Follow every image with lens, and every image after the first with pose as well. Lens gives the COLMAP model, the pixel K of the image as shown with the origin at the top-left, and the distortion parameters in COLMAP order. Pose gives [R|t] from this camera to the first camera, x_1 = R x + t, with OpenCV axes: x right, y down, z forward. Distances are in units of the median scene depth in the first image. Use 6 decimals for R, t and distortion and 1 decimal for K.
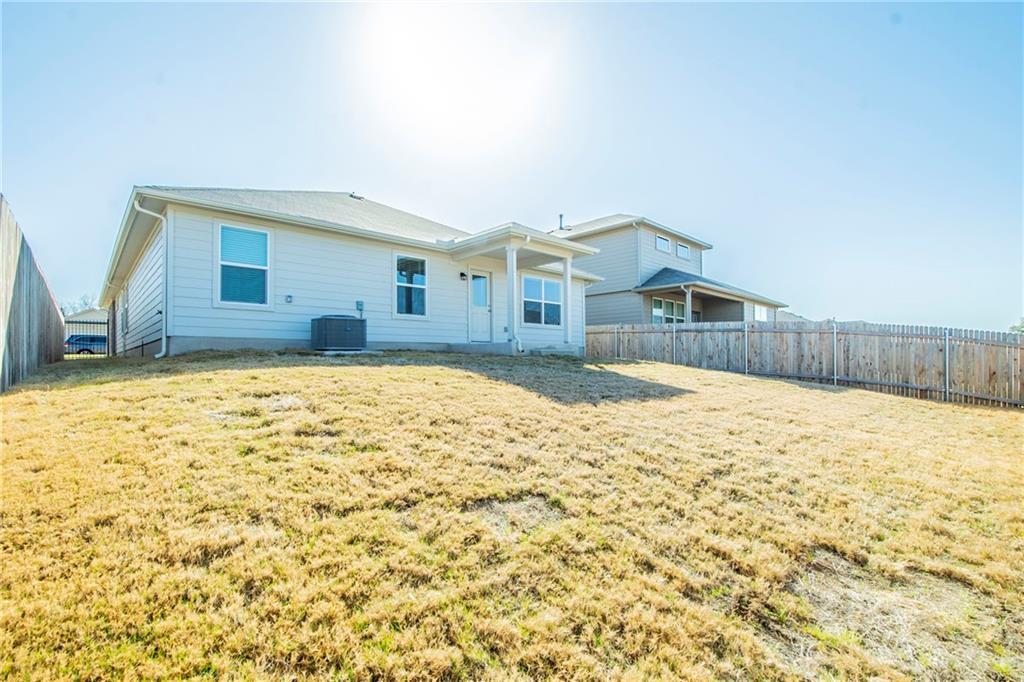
lens RADIAL K [[457.9, 0, 517.3], [0, 457.9, 346.2], [0, 0, 1]] dist [-0.002395, -0.000361]
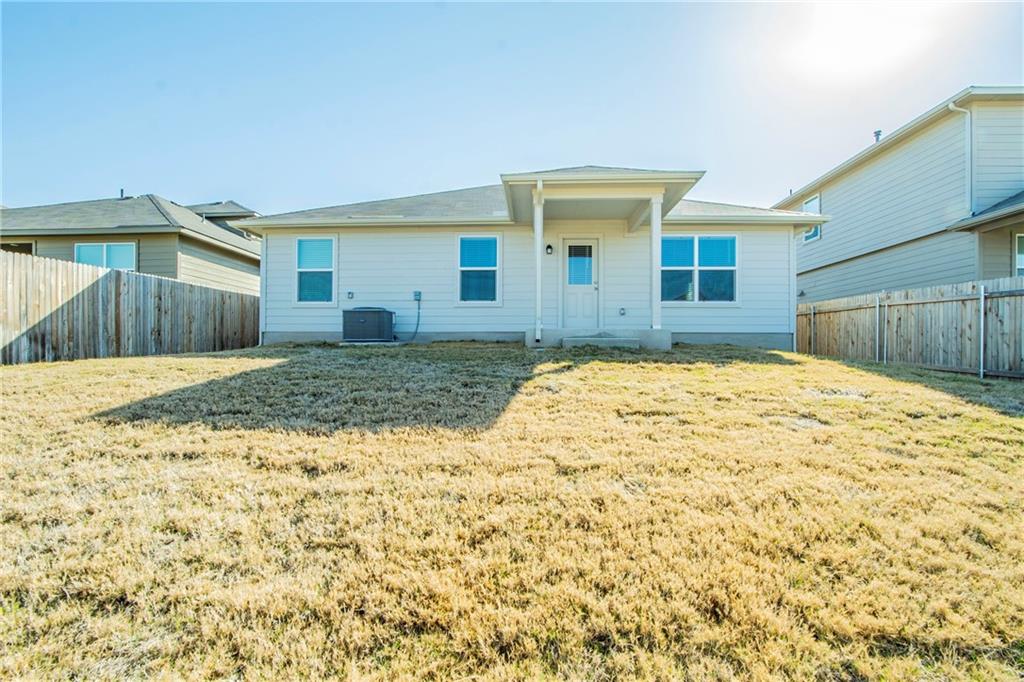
lens RADIAL K [[457.9, 0, 517.3], [0, 457.9, 346.2], [0, 0, 1]] dist [-0.002395, -0.000361]
pose [[0.707813, -0.002662, -0.706395, 0.396924], [0.014534, 0.999836, 0.010795, 0.009817], [0.706250, -0.017908, 0.707736, 0.349102]]
